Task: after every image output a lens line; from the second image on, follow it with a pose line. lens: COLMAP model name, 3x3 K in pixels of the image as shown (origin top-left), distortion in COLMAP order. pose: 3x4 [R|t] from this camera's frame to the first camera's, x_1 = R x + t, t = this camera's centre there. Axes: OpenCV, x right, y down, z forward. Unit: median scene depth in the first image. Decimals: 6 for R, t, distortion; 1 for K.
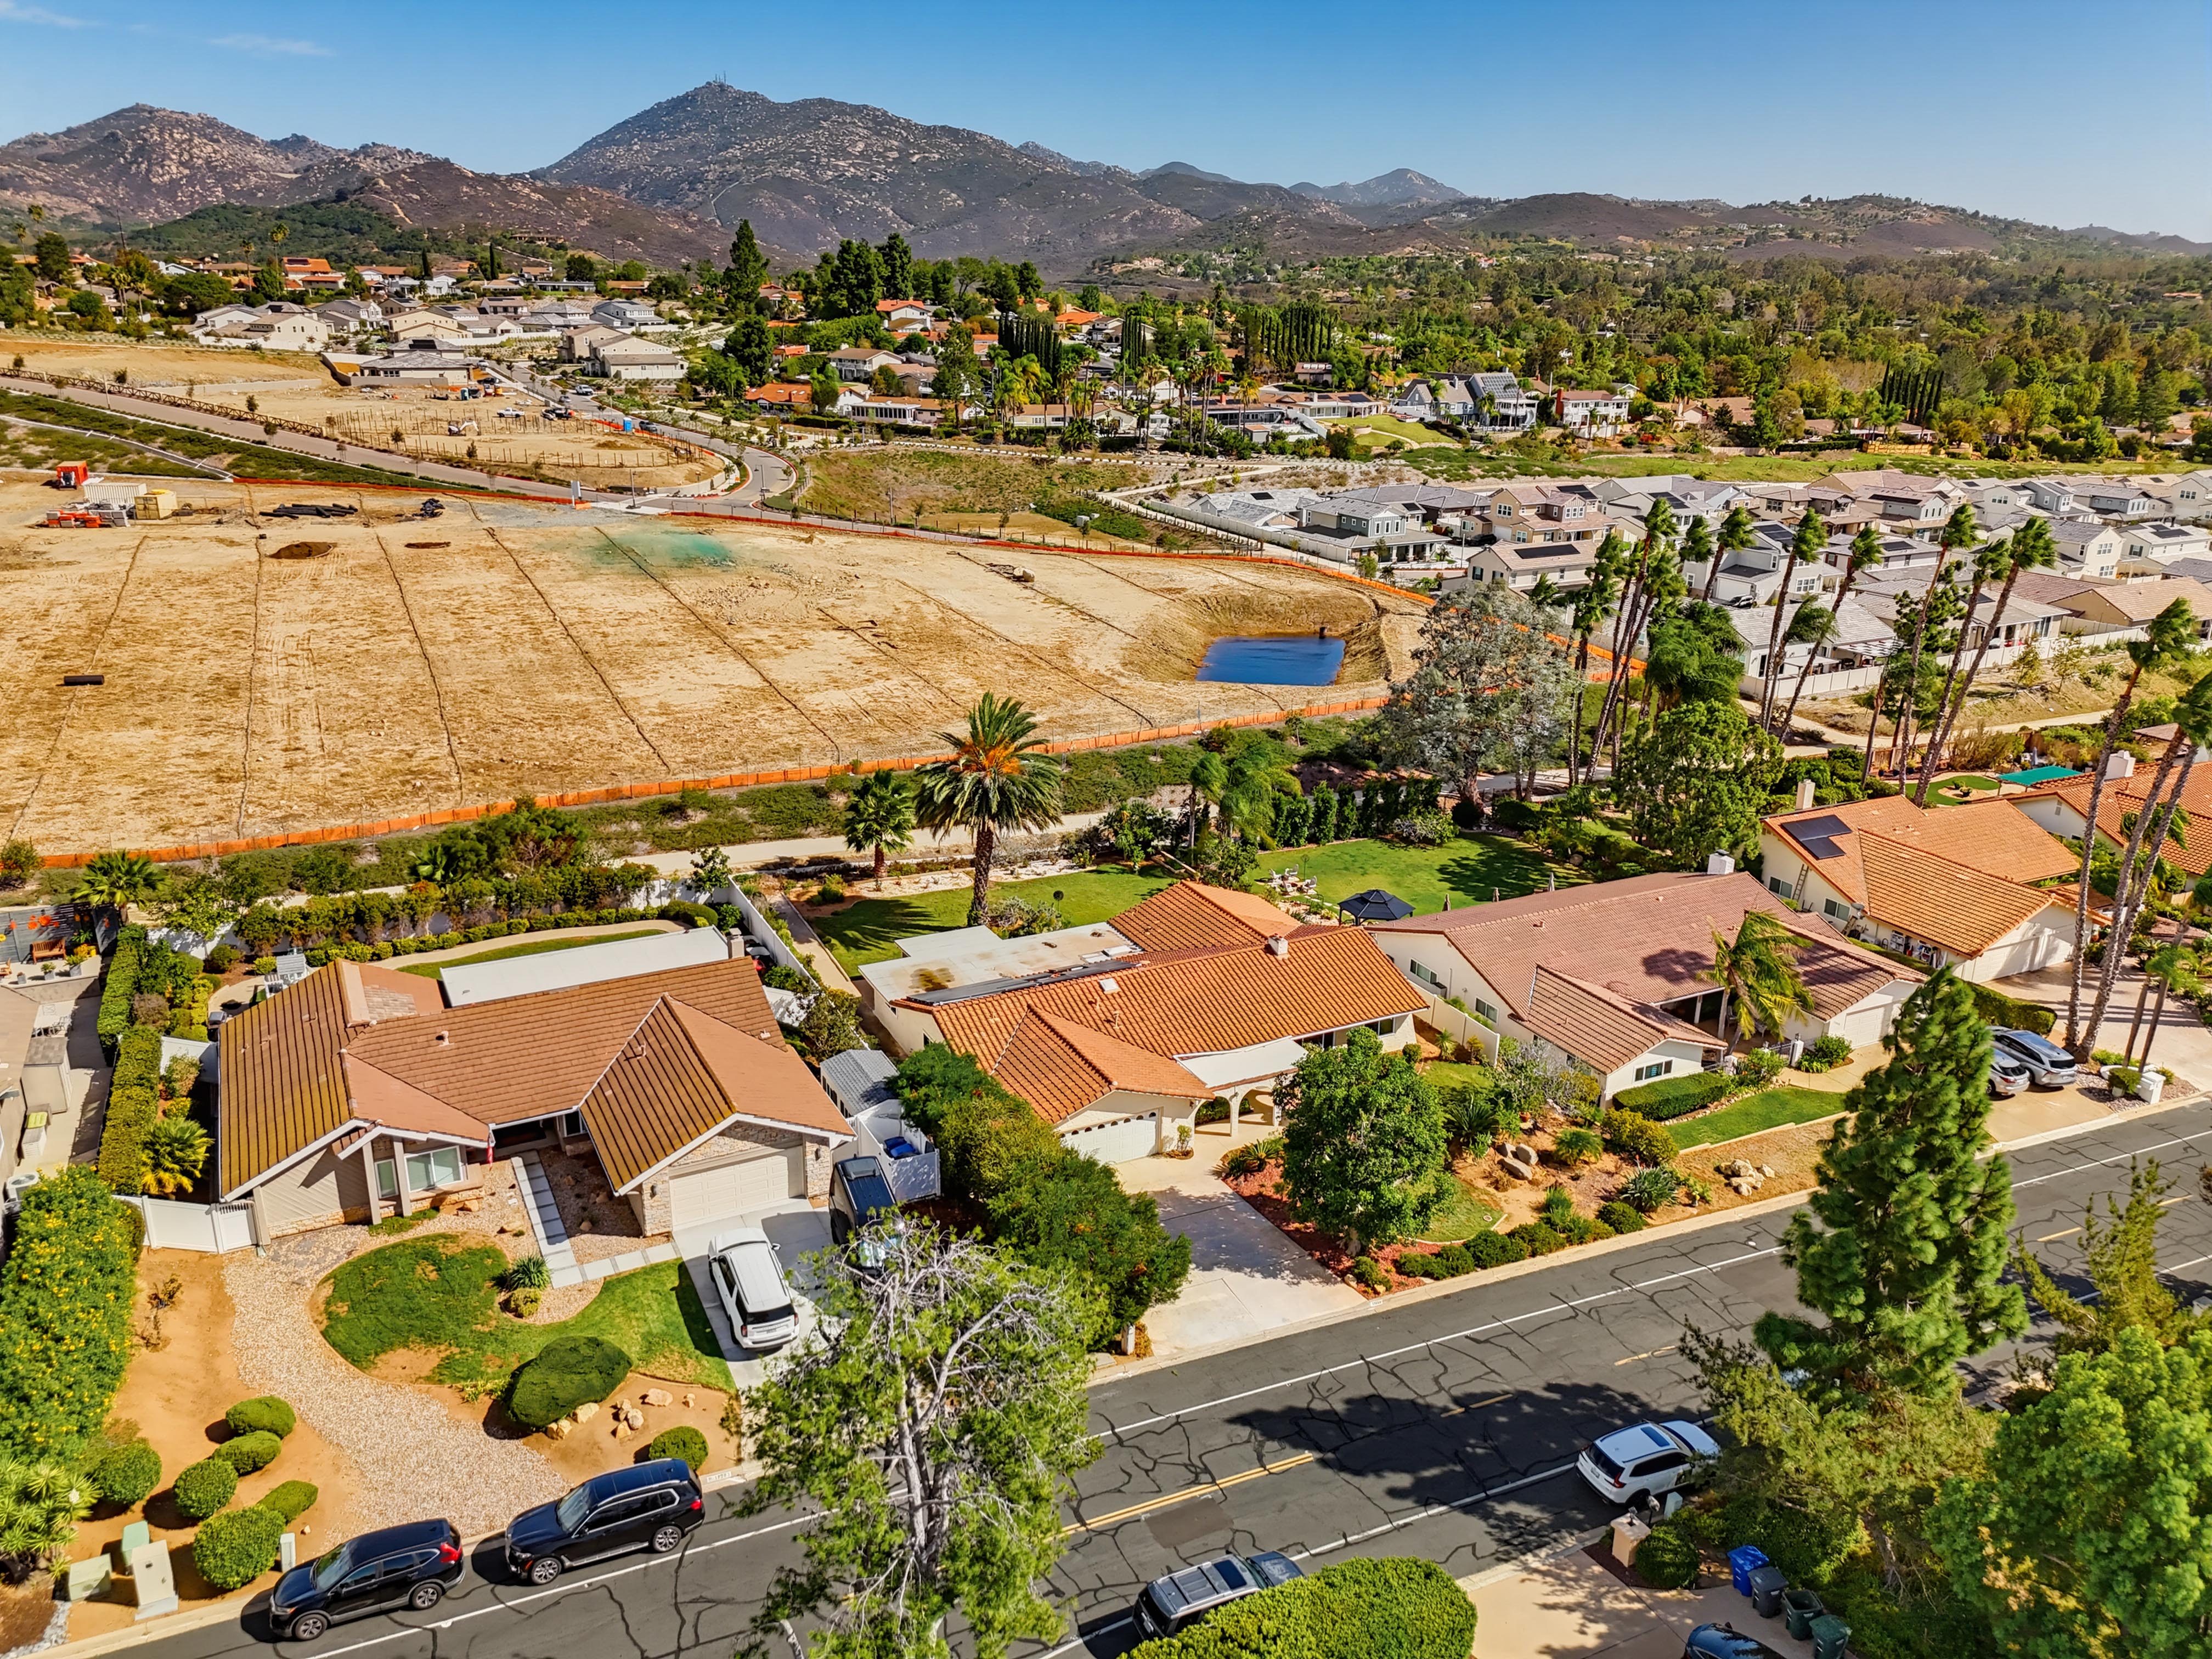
lens RADIAL K [[1628.0, 0, 1108.6], [0, 1628.0, 827.2], [0, 0, 1]] dist [0.078078, -0.080208]
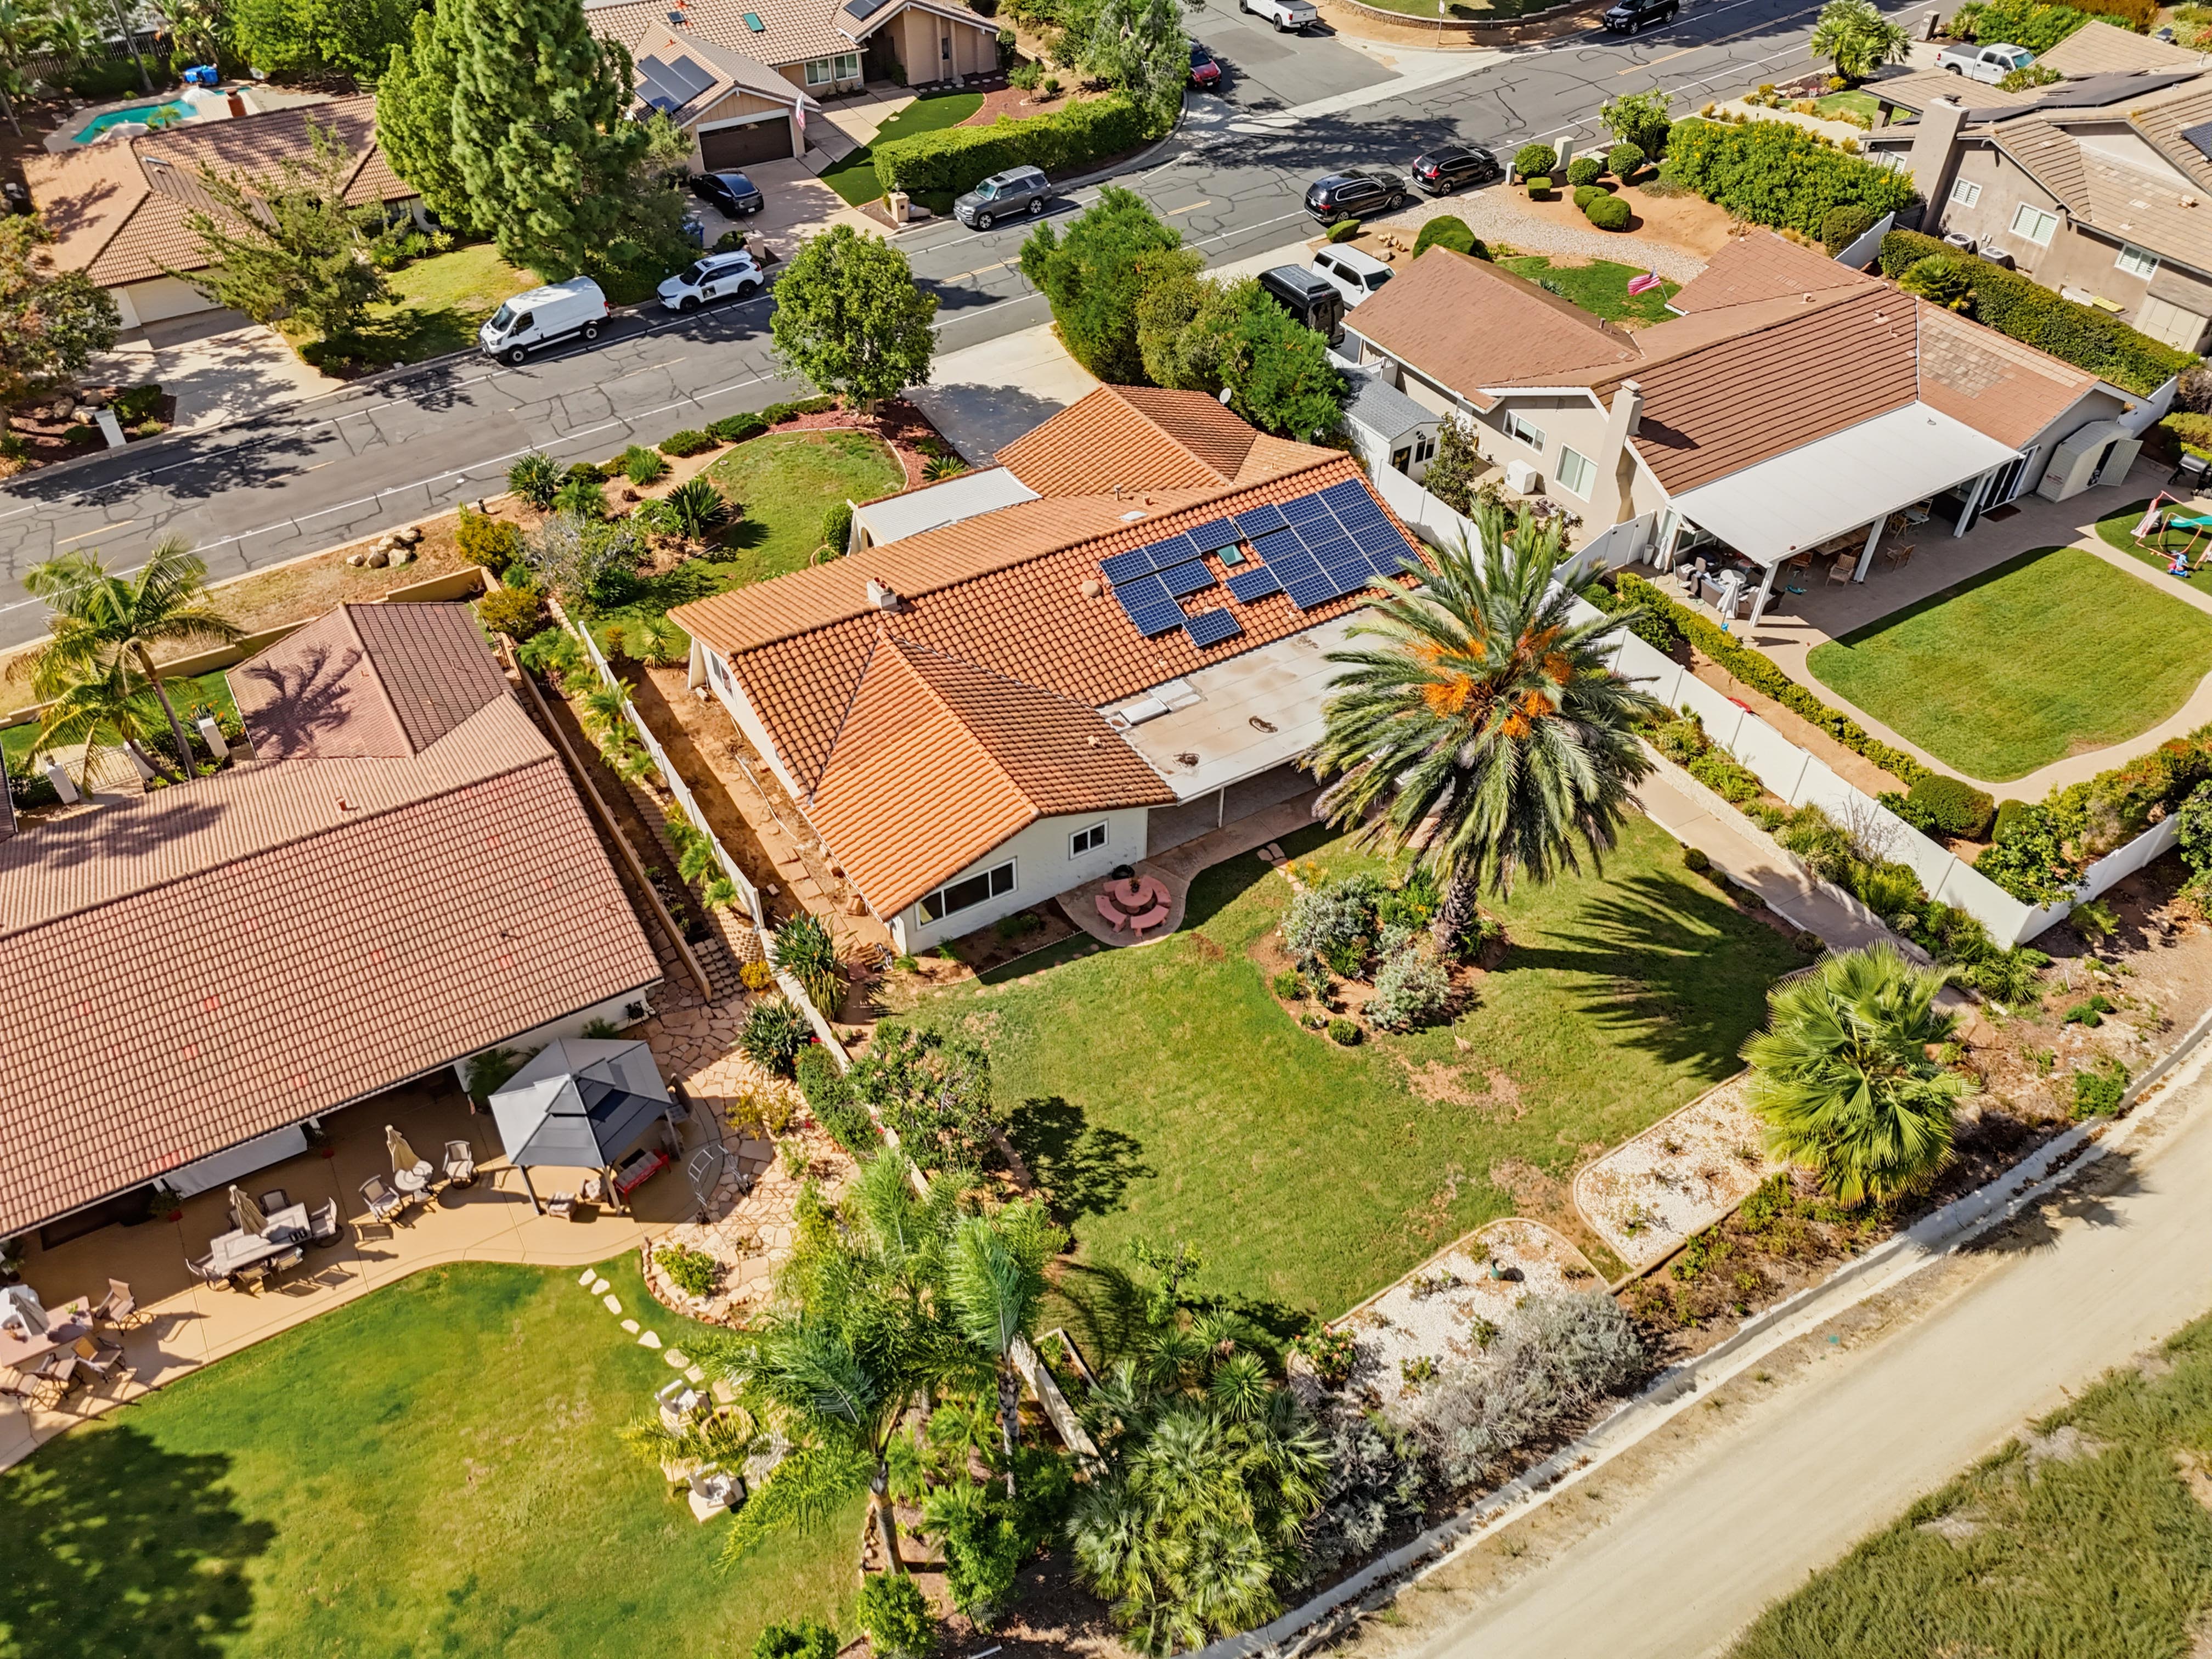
lens RADIAL K [[1628.0, 0, 1108.6], [0, 1628.0, 827.2], [0, 0, 1]] dist [0.078078, -0.080208]
pose [[-0.996151, 0.040083, -0.077951, 0.045440], [-0.048637, 0.487077, 0.872004, -0.287650], [0.072920, 0.872439, -0.483253, 0.908667]]
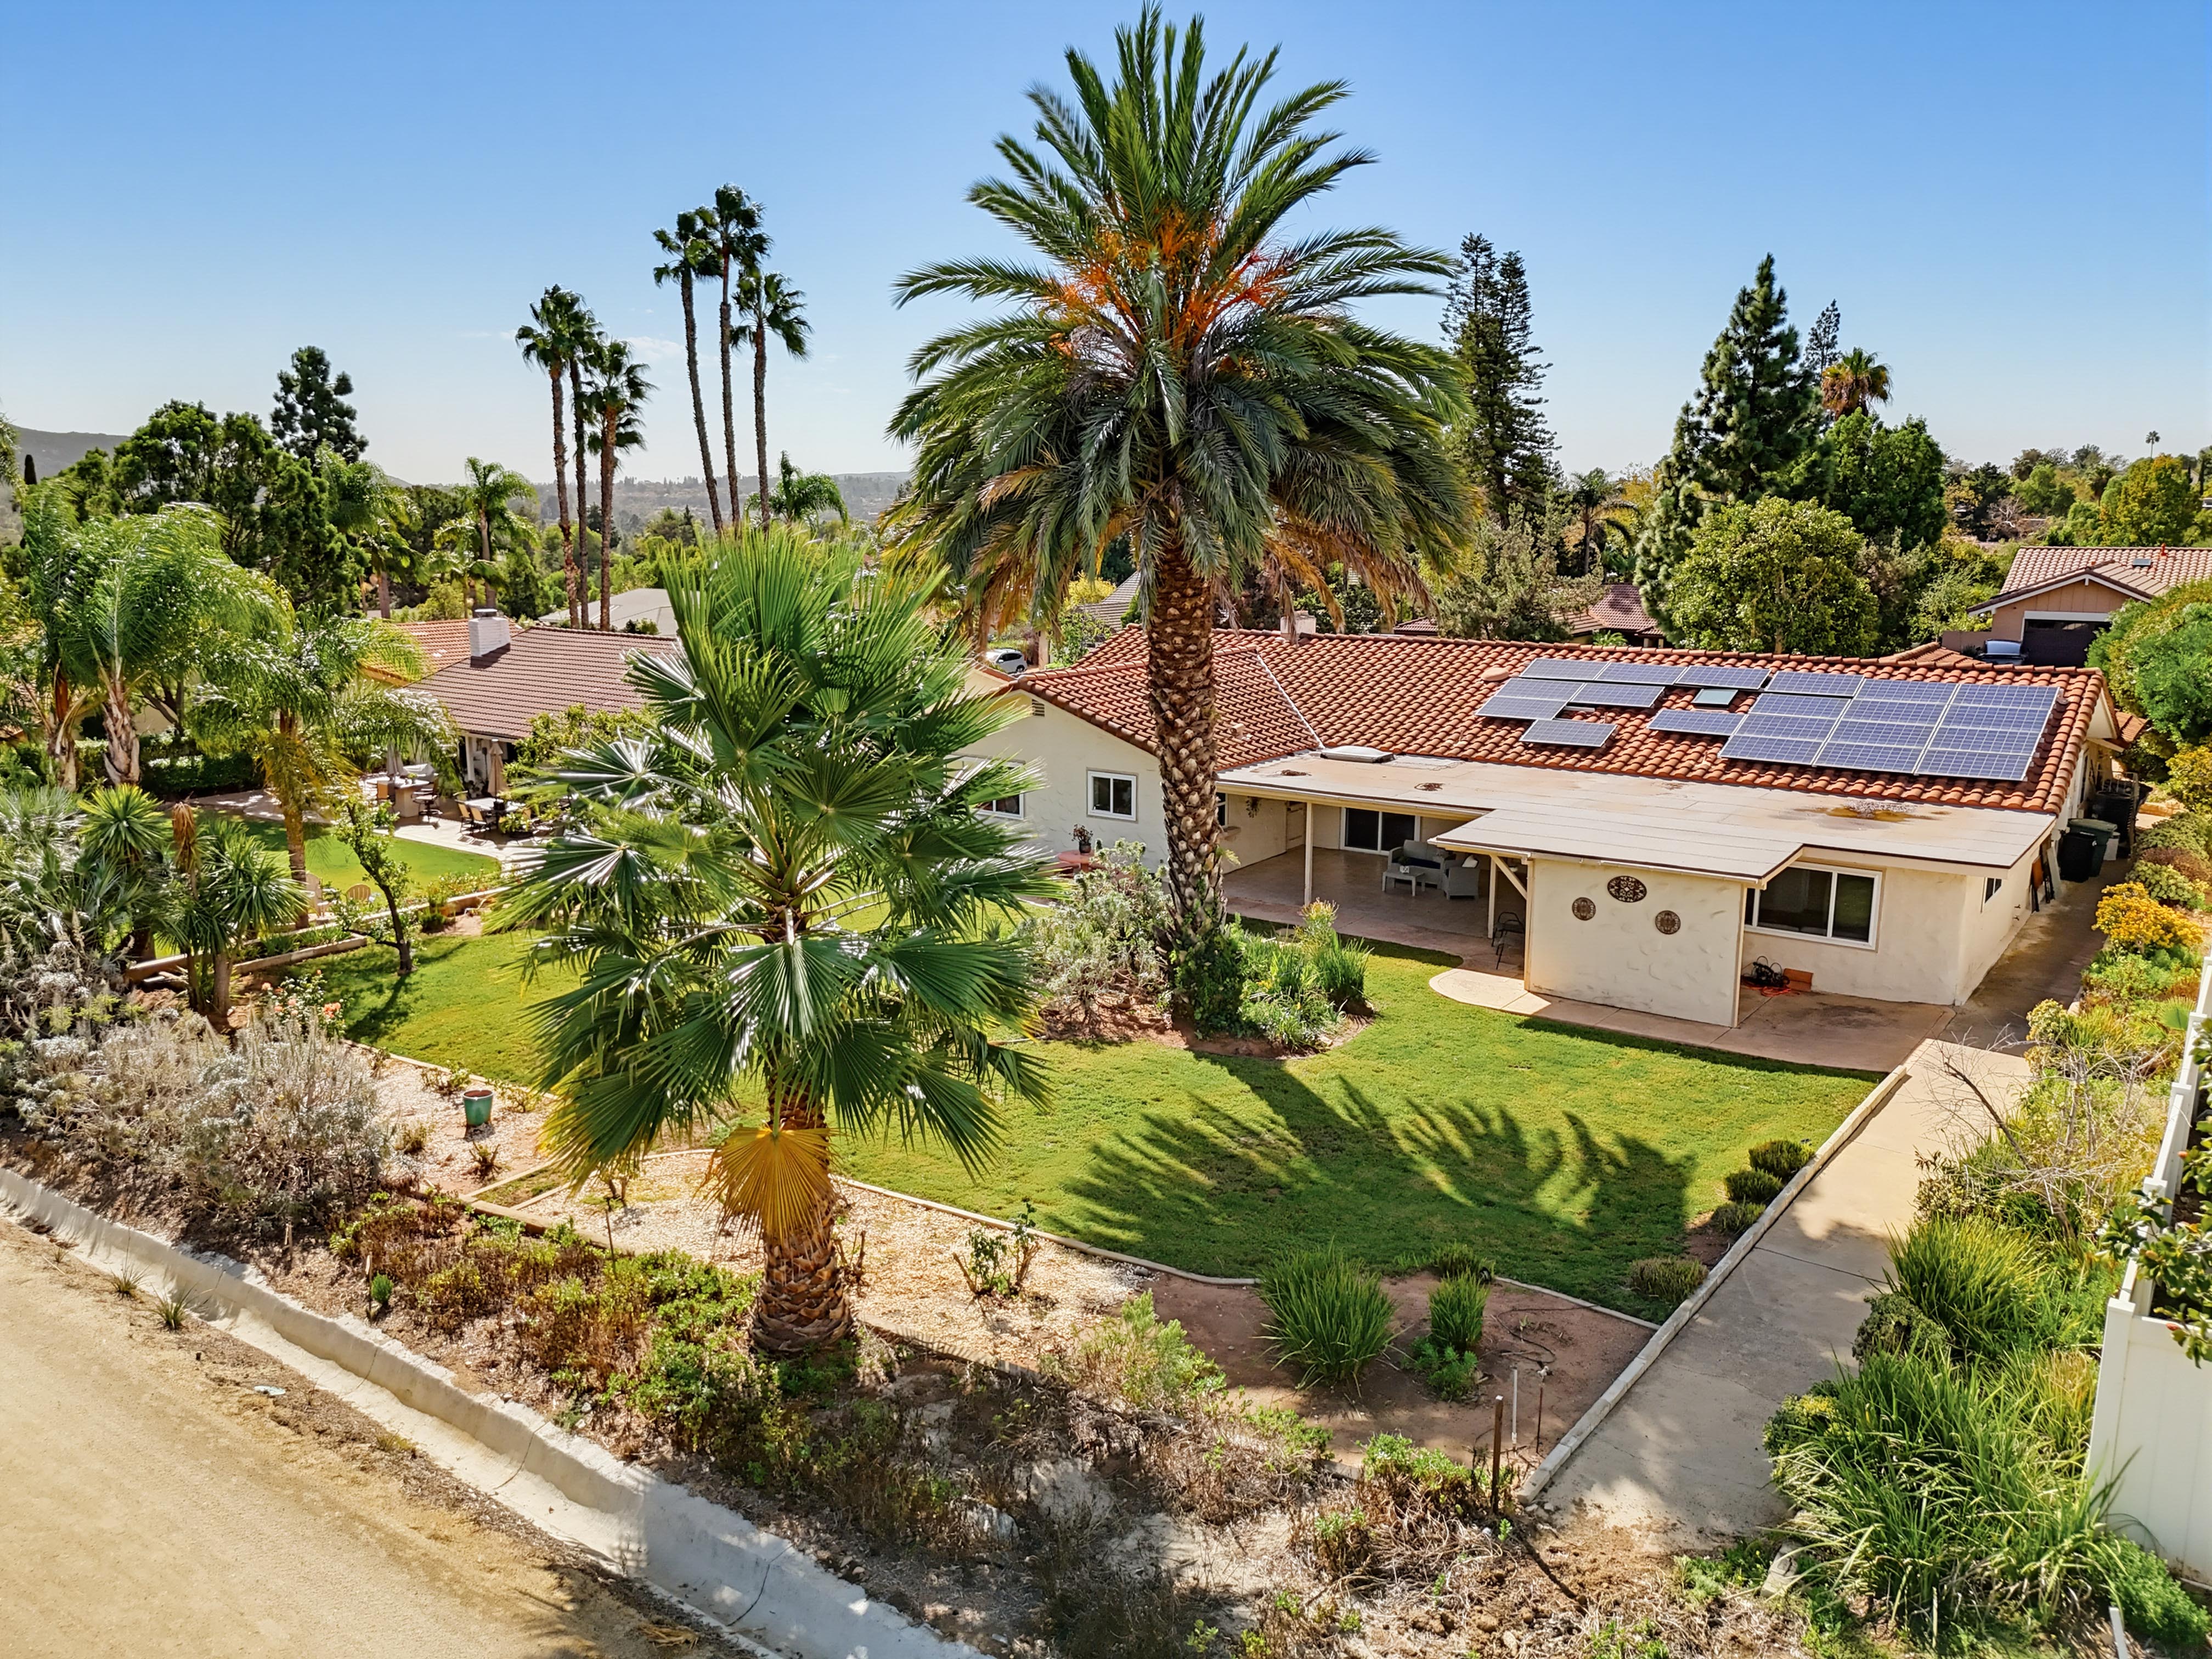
lens RADIAL K [[1637.9, 0, 1106.0], [0, 1637.9, 829.5], [0, 0, 1]] dist [0.030488, -0.007342]
pose [[-0.459120, -0.183813, 0.869150, -0.224616], [0.277171, 0.899884, 0.336726, -0.043450], [-0.844029, 0.395501, -0.362207, 0.831537]]
